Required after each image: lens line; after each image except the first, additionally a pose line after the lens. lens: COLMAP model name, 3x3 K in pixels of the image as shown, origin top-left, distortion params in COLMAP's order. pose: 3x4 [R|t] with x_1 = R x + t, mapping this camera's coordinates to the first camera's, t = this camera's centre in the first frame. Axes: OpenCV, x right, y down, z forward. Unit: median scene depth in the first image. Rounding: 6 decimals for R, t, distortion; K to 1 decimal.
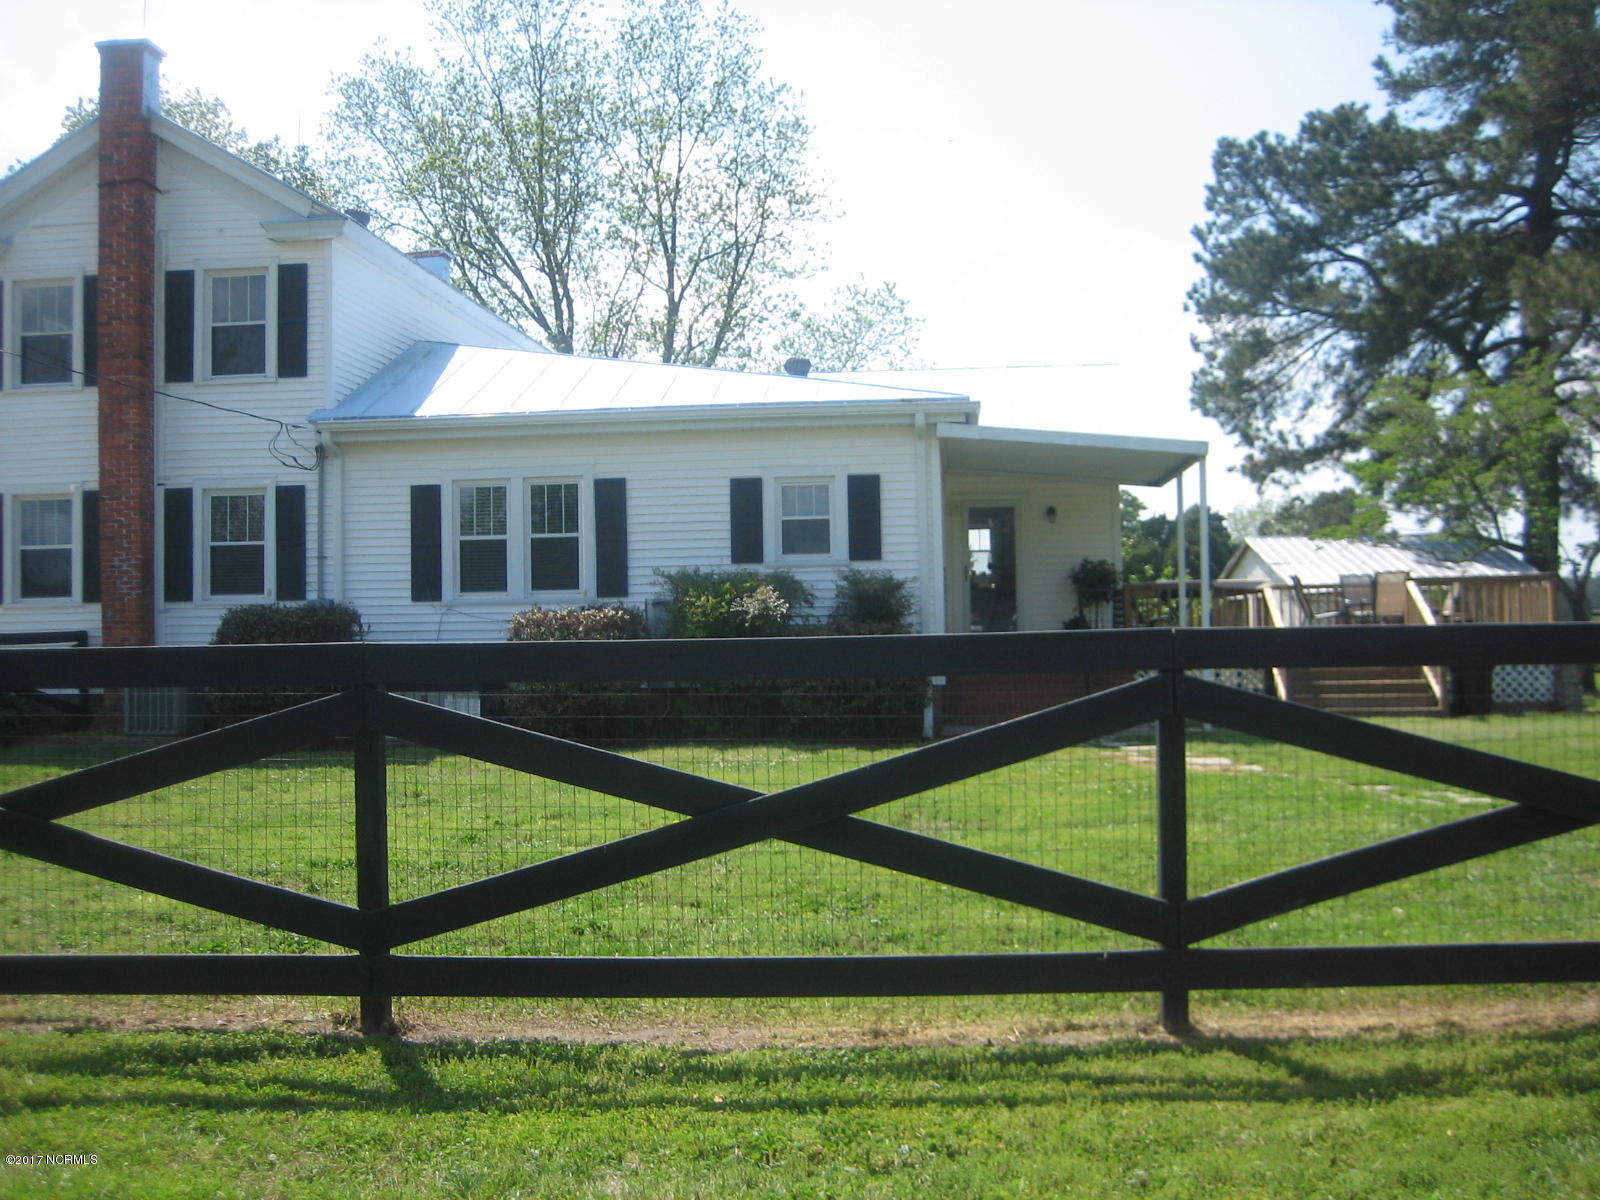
lens RADIAL K [[1658.5, 0, 790.2], [0, 1658.5, 587.2], [0, 0, 1]] dist [-0.150898, 0.172756]
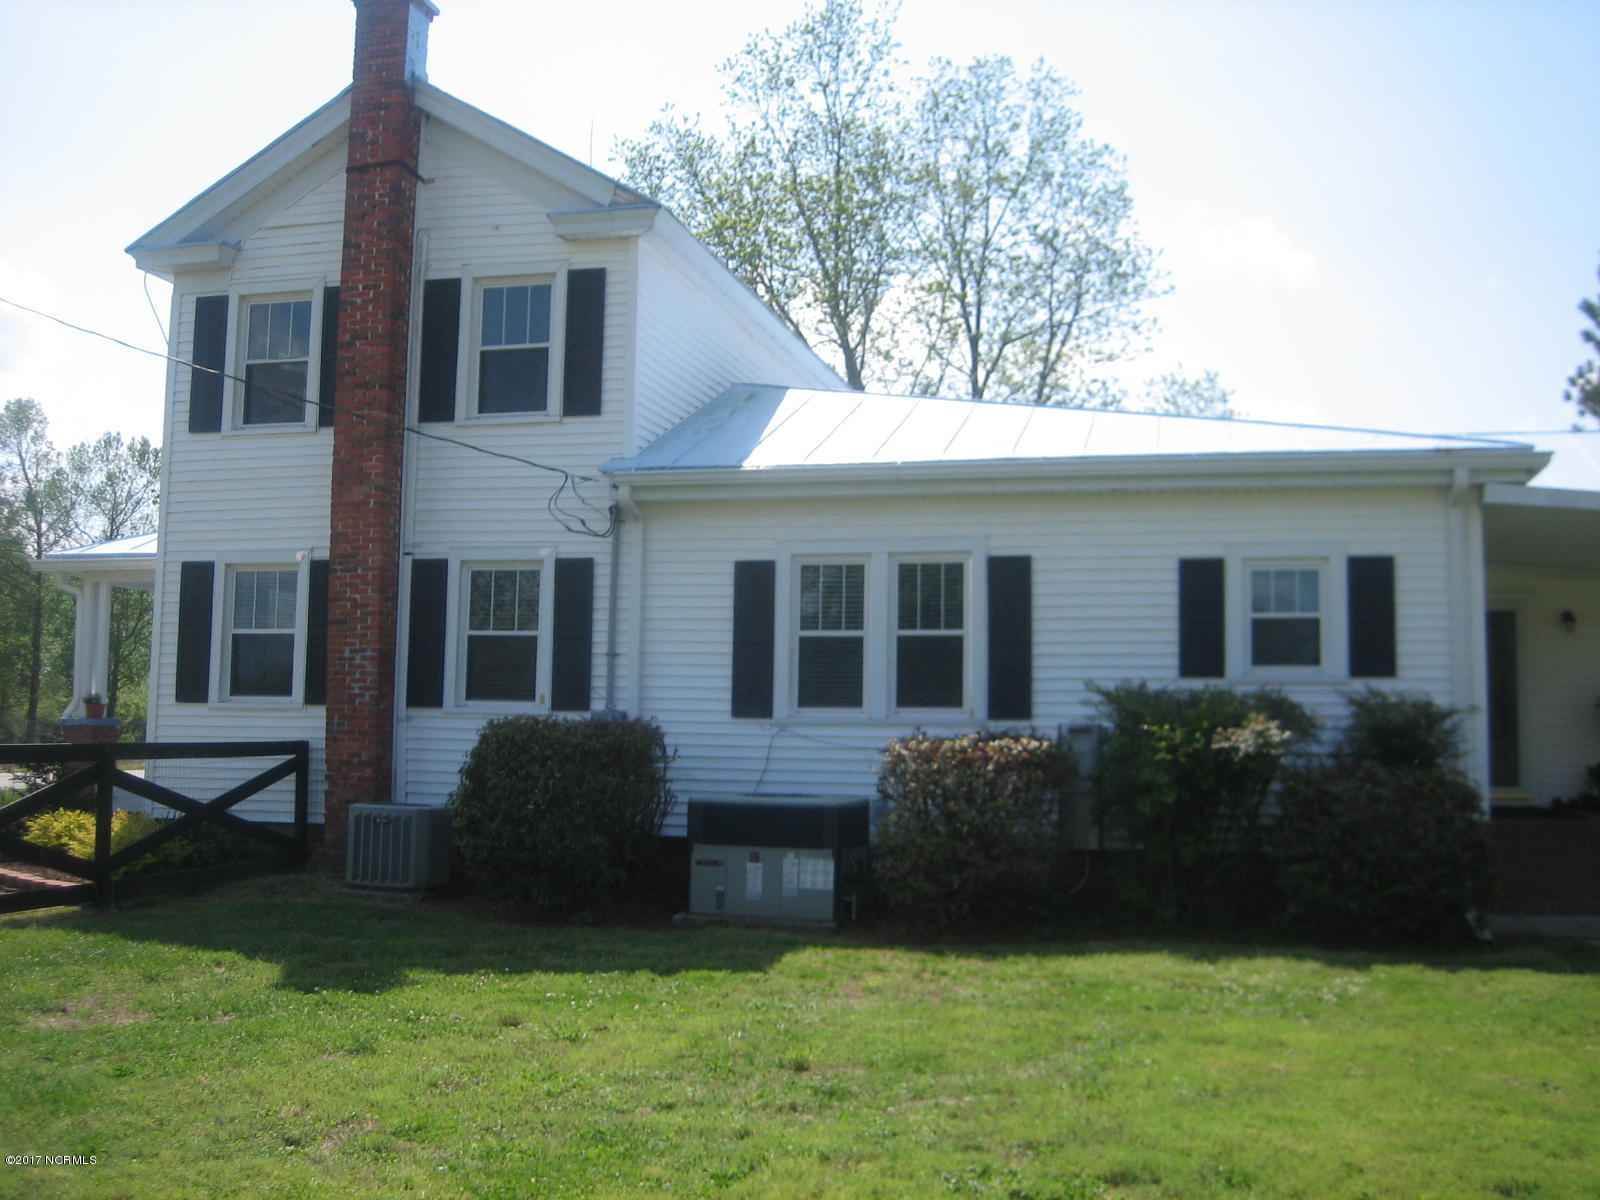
lens RADIAL K [[1658.5, 0, 790.2], [0, 1658.5, 587.2], [0, 0, 1]] dist [-0.150898, 0.172756]
pose [[0.988348, 0.018466, -0.151085, -0.092229], [-0.028739, 0.997399, -0.066098, -0.001261], [0.149472, 0.069670, 0.986308, 0.265334]]
